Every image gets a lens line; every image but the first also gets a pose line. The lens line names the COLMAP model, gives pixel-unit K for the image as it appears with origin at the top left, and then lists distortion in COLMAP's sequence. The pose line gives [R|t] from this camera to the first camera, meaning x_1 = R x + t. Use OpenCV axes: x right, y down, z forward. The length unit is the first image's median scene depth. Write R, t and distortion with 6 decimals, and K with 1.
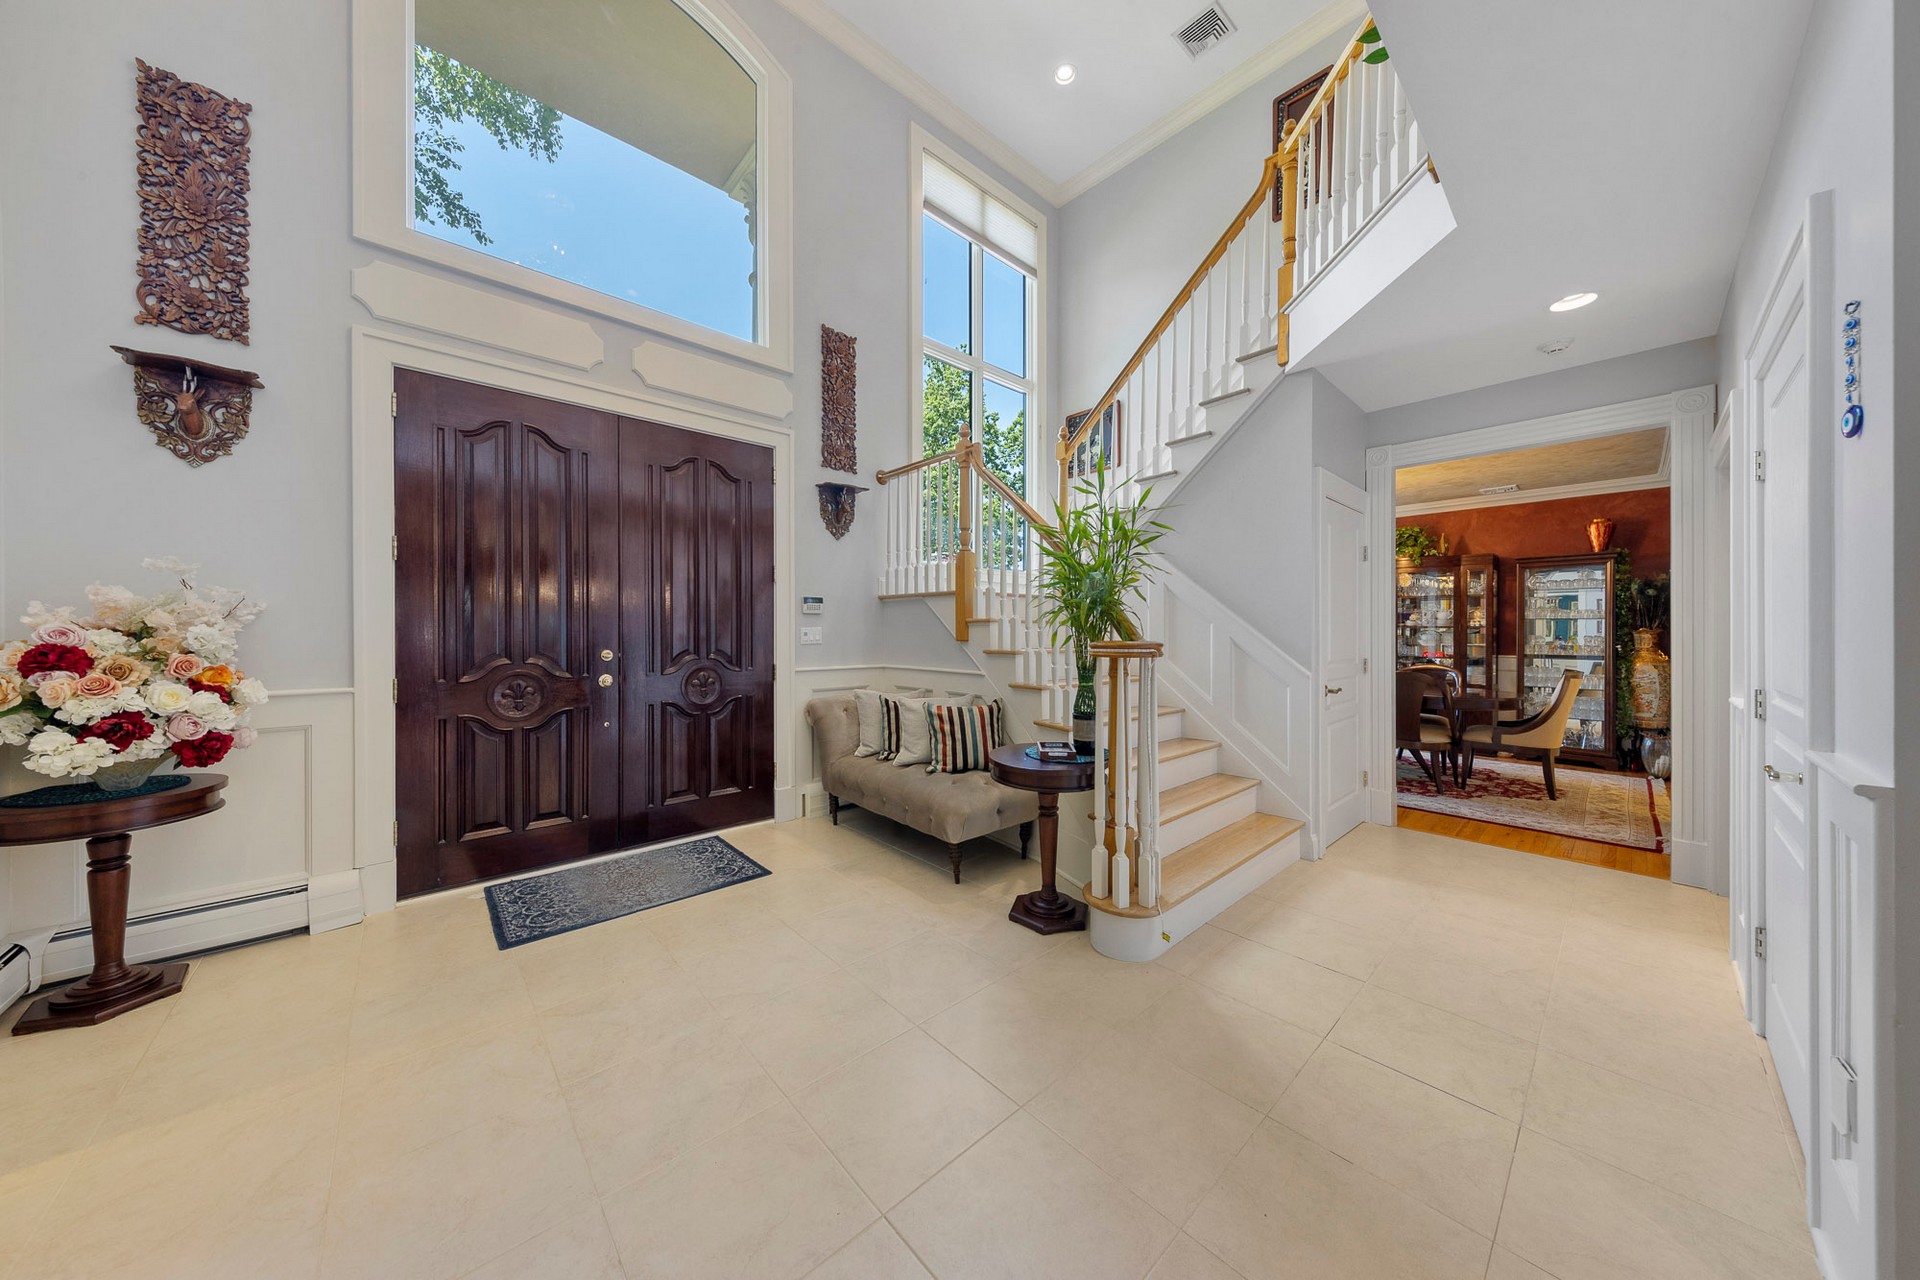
lens RADIAL K [[611.2, 0, 954.6], [0, 611.2, 638.2], [0, 0, 1]] dist [0.008100, -0.002709]
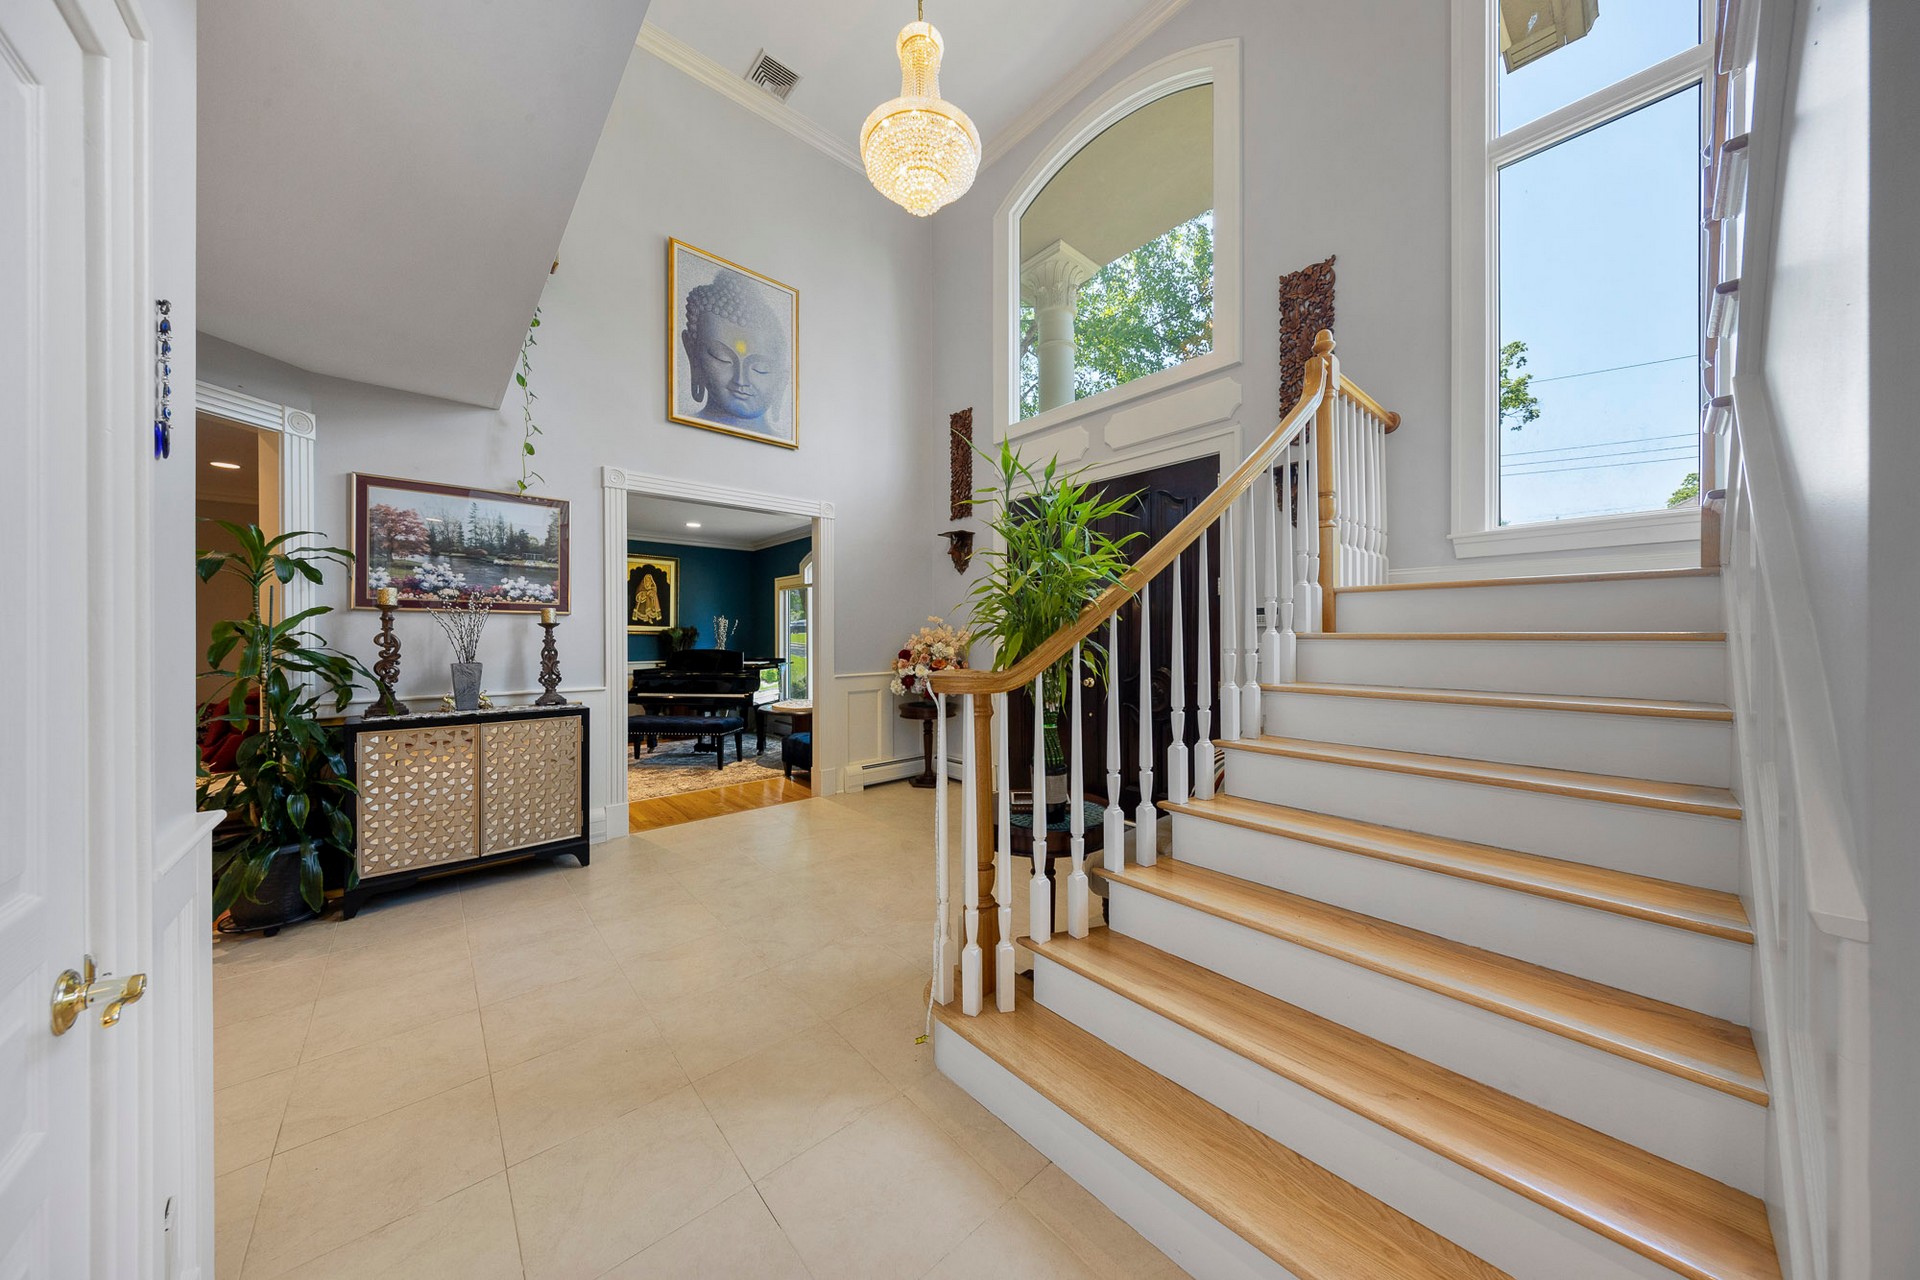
lens RADIAL K [[607.4, 0, 956.8], [0, 607.4, 641.3], [0, 0, 1]] dist [0.008613, -0.003898]
pose [[-0.017337, 0.007364, -0.999823, 0.808917], [-0.007460, 0.999944, 0.007494, -0.031236], [0.999822, 0.007588, -0.017281, 0.760867]]
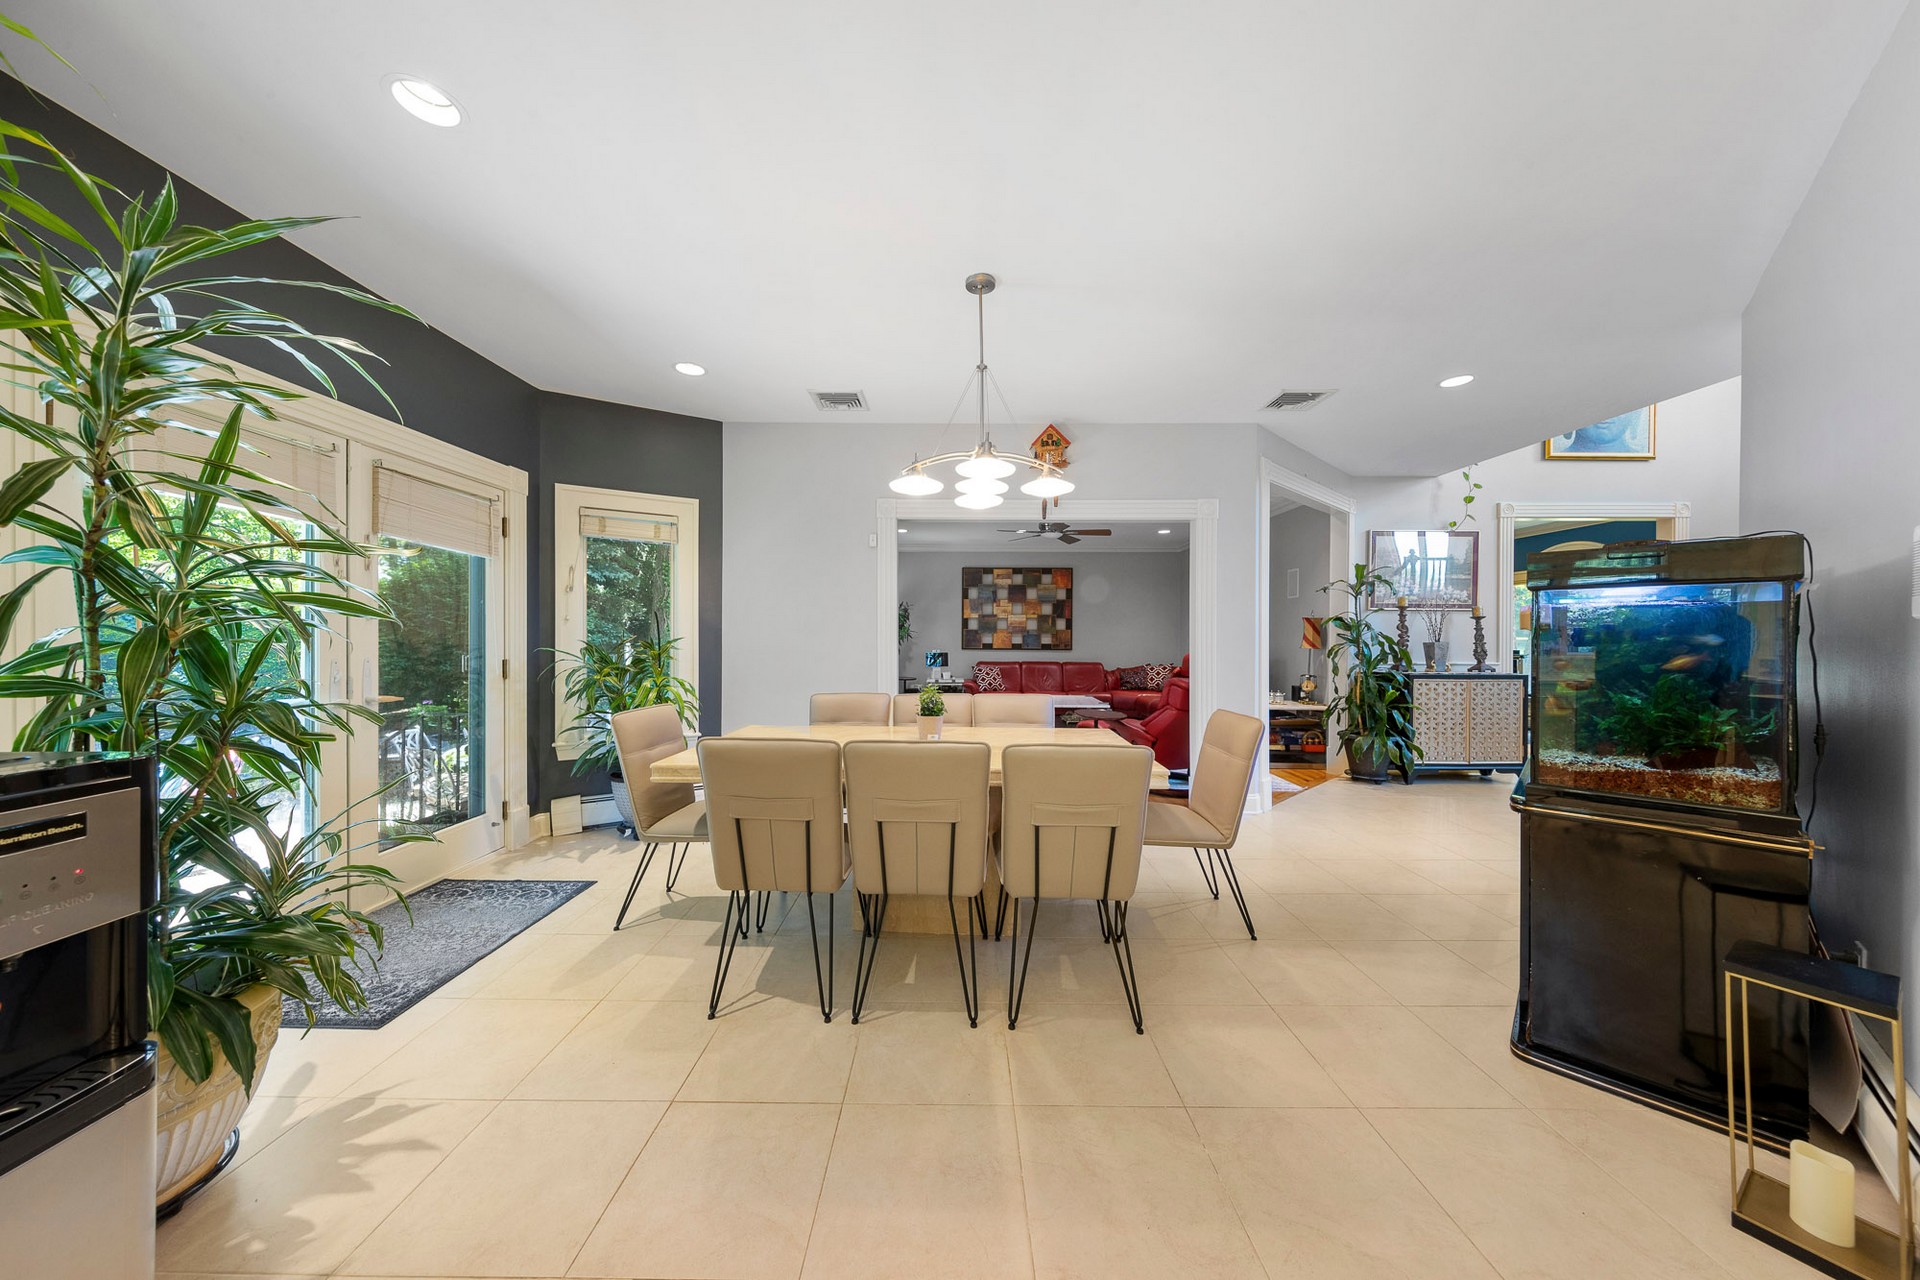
lens RADIAL K [[611.2, 0, 954.6], [0, 611.2, 638.2], [0, 0, 1]] dist [0.008100, -0.002709]
pose [[-0.671191, -0.001265, -0.741283, 1.890104], [-0.009184, 0.999936, 0.006609, 0.010832], [0.741227, 0.011243, -0.671160, 0.043196]]
